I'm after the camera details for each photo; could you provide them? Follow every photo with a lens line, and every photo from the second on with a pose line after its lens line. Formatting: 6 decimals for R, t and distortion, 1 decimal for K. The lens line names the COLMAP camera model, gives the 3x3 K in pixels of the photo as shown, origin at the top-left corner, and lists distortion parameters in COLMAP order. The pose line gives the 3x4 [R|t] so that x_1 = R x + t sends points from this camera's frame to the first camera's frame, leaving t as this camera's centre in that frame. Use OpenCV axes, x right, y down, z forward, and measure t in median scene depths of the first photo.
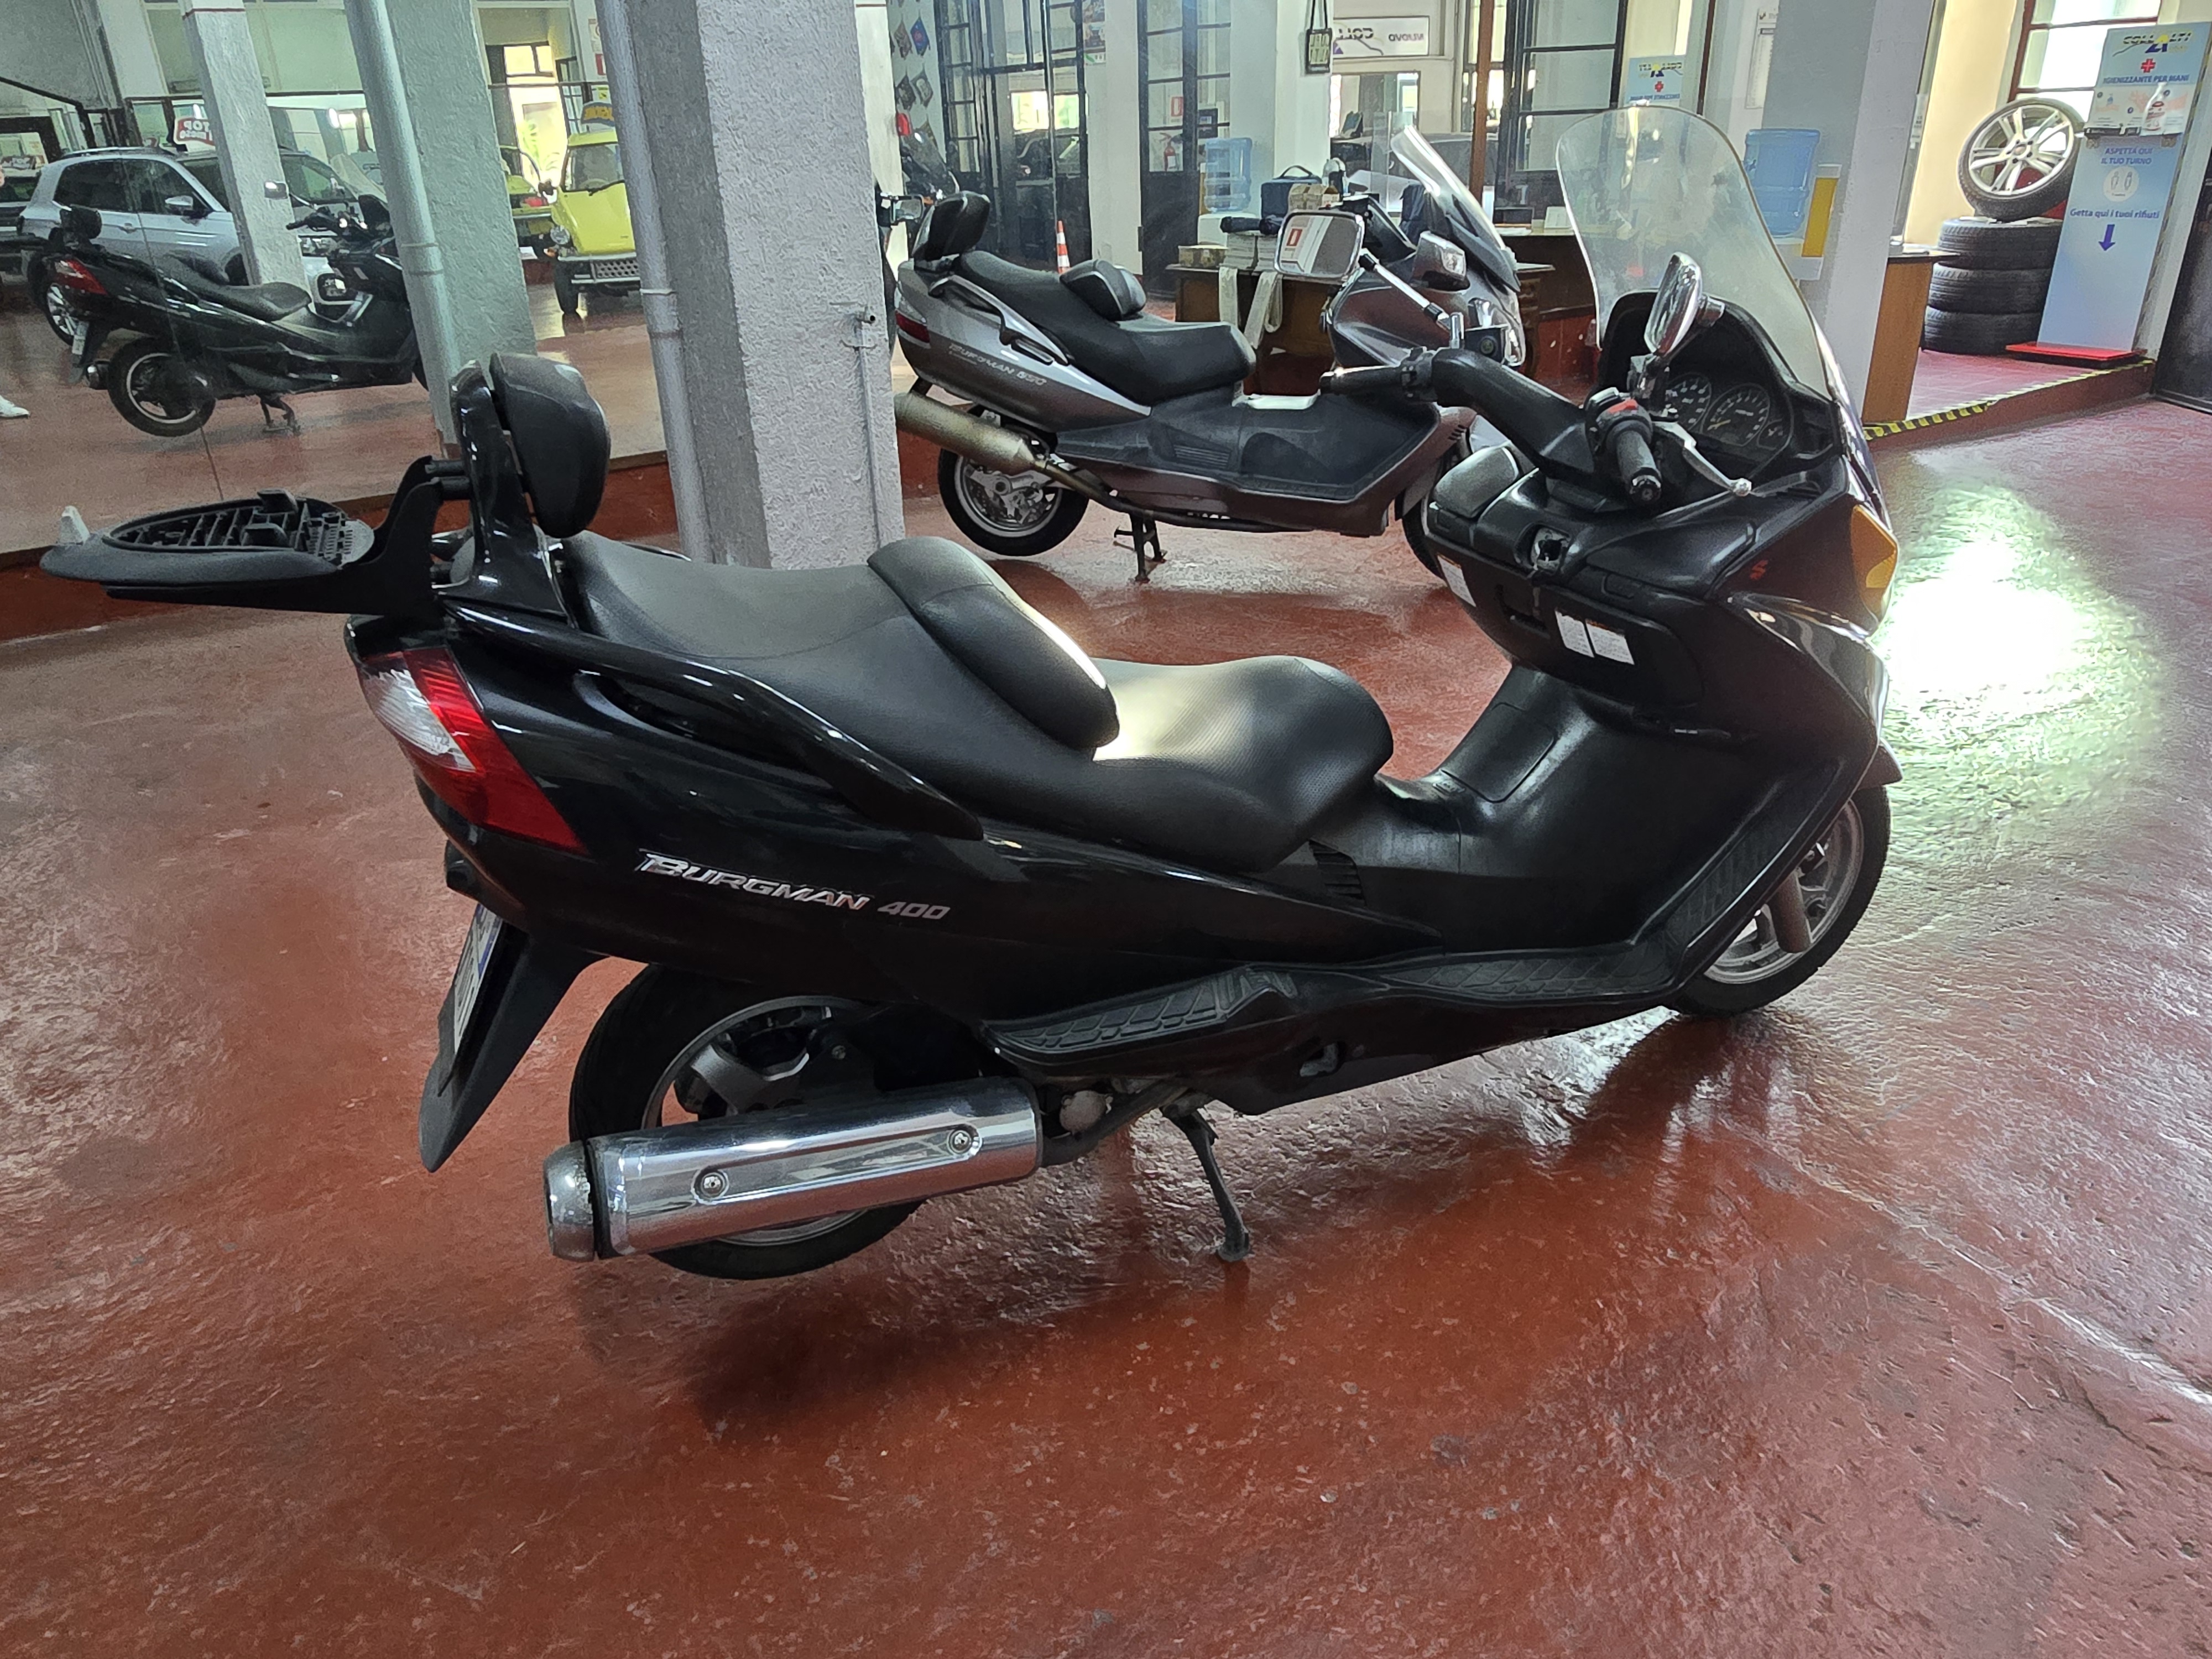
lens RADIAL K [[1488.4, 0, 1106.0], [0, 1488.4, 829.5], [0, 0, 1]] dist [0.007350, -0.005343]
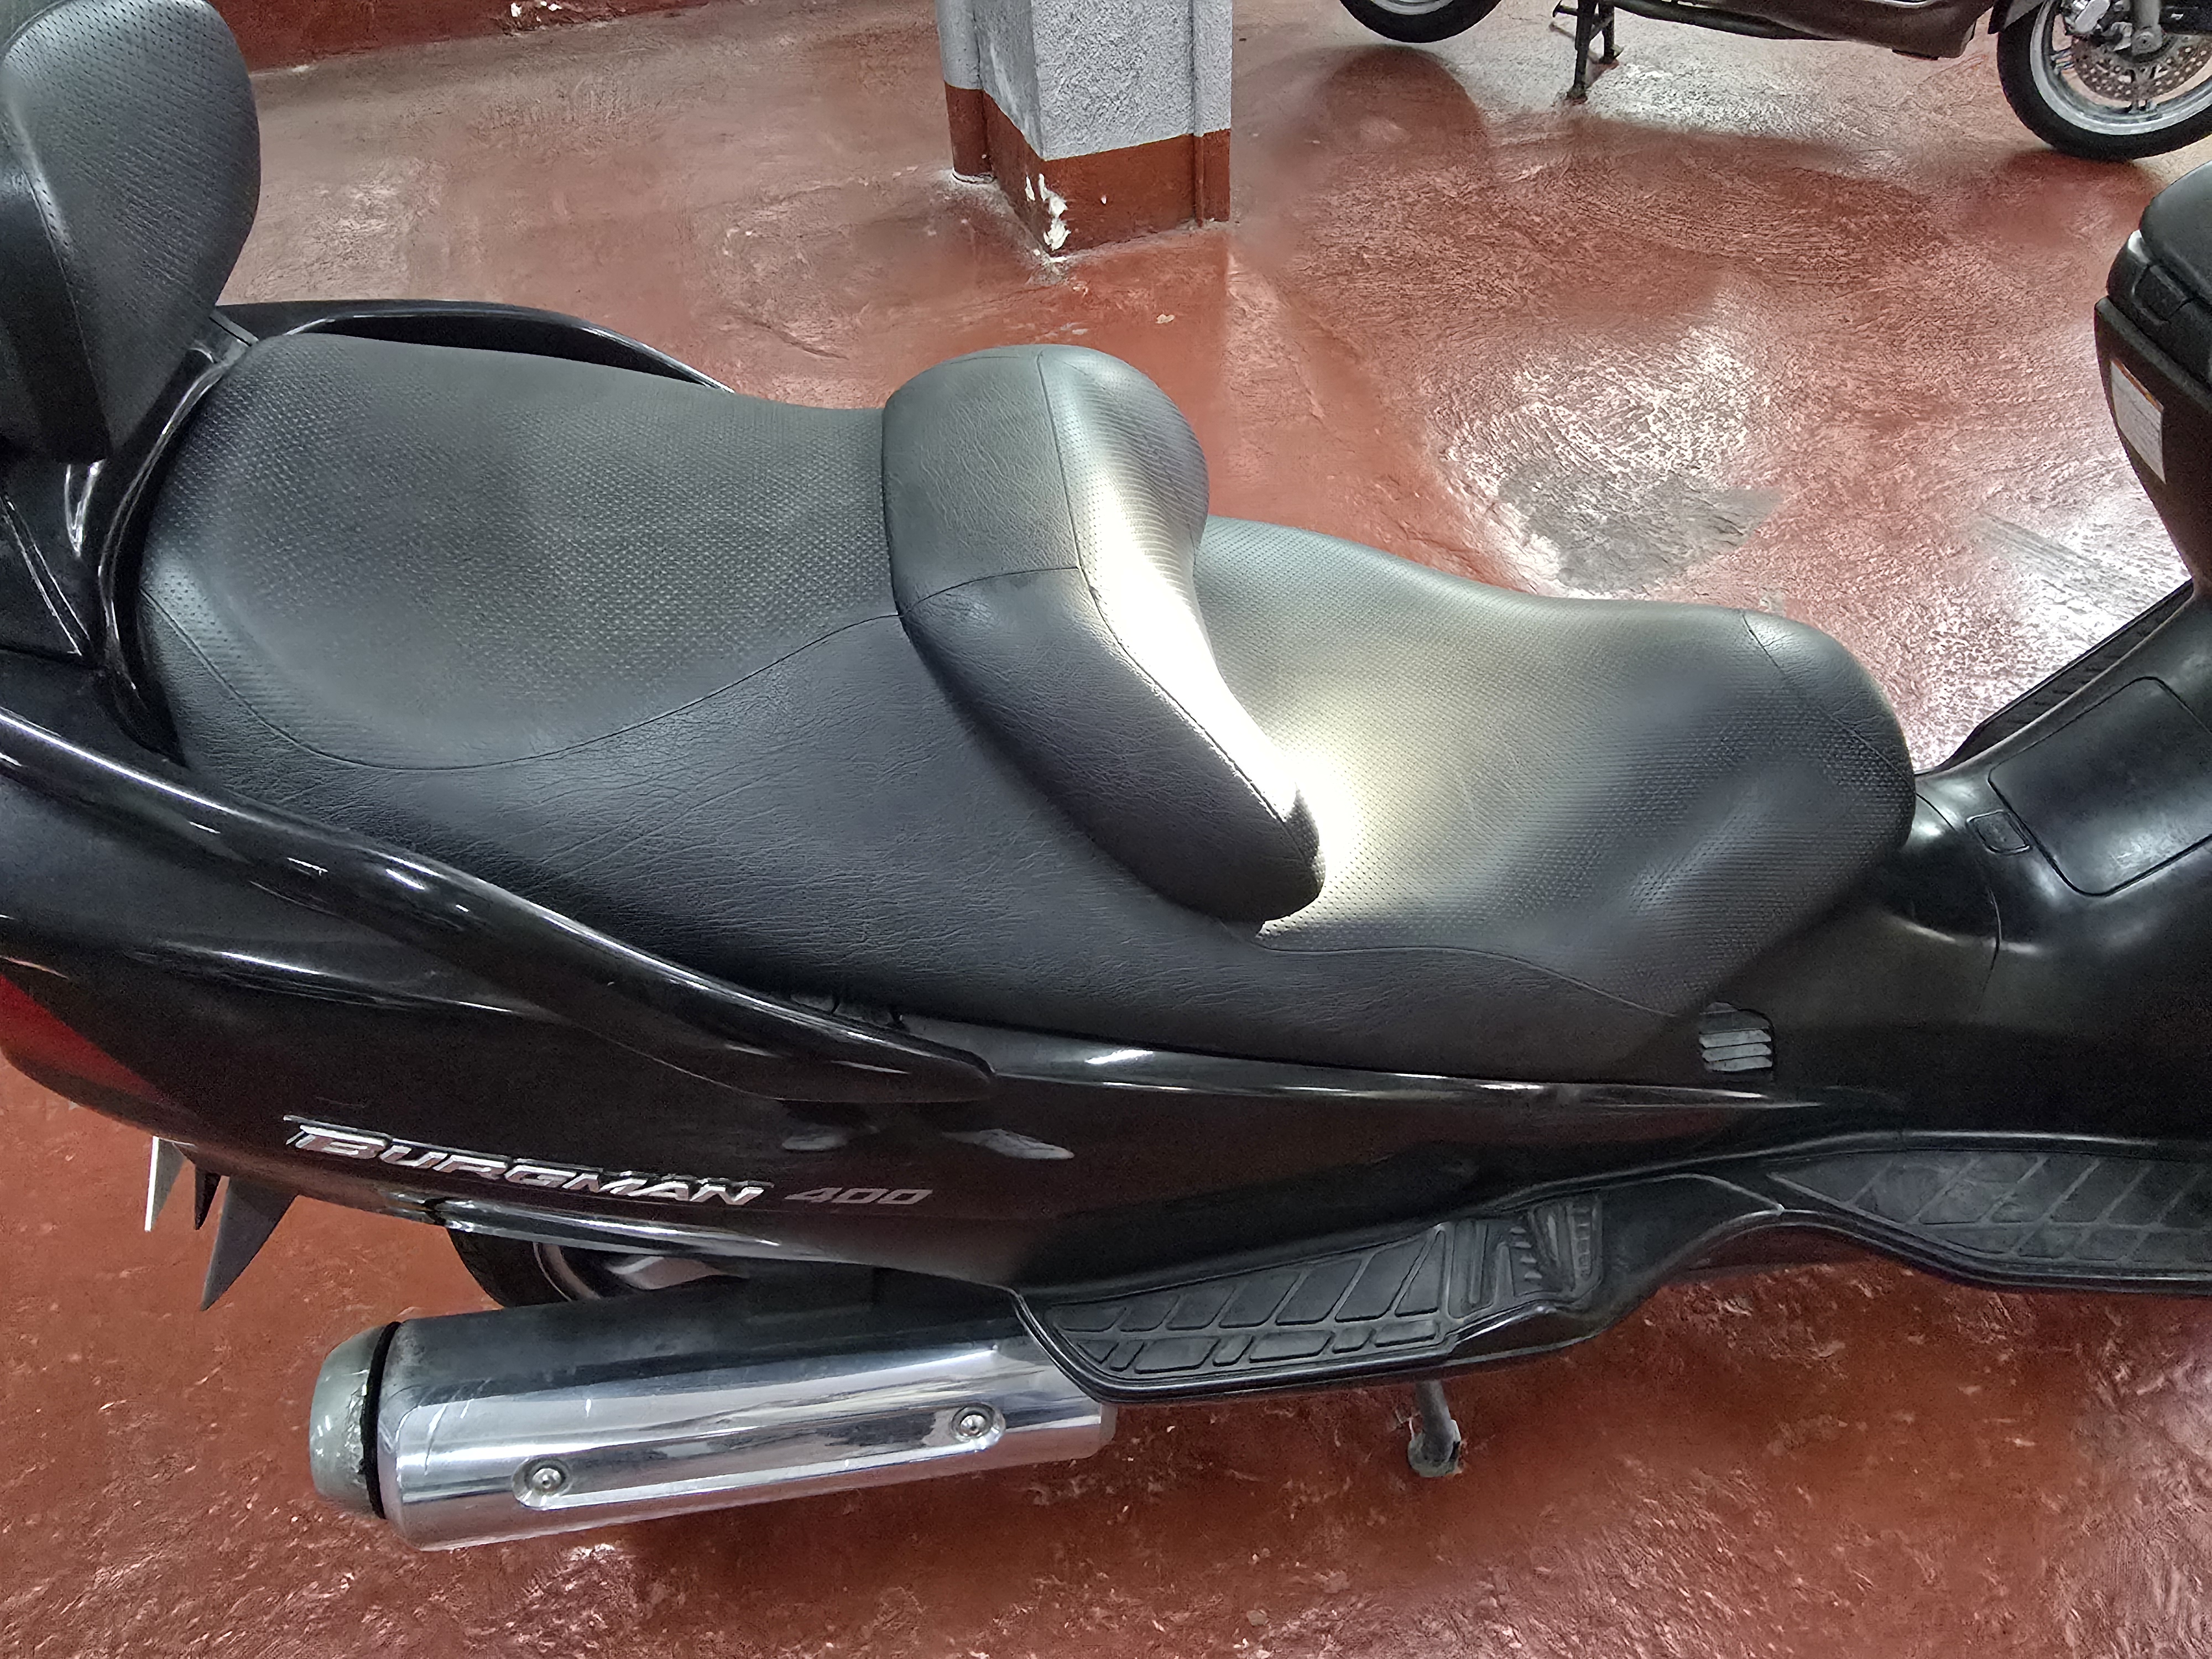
lens RADIAL K [[1497.9, 0, 1106.0], [0, 1497.9, 829.5], [0, 0, 1]] dist [0.001224, 0.000860]
pose [[0.964026, 0.178225, -0.197207, 0.011429], [-0.097601, 0.927427, 0.361045, -0.082277], [0.247242, -0.328809, 0.911458, 0.180700]]
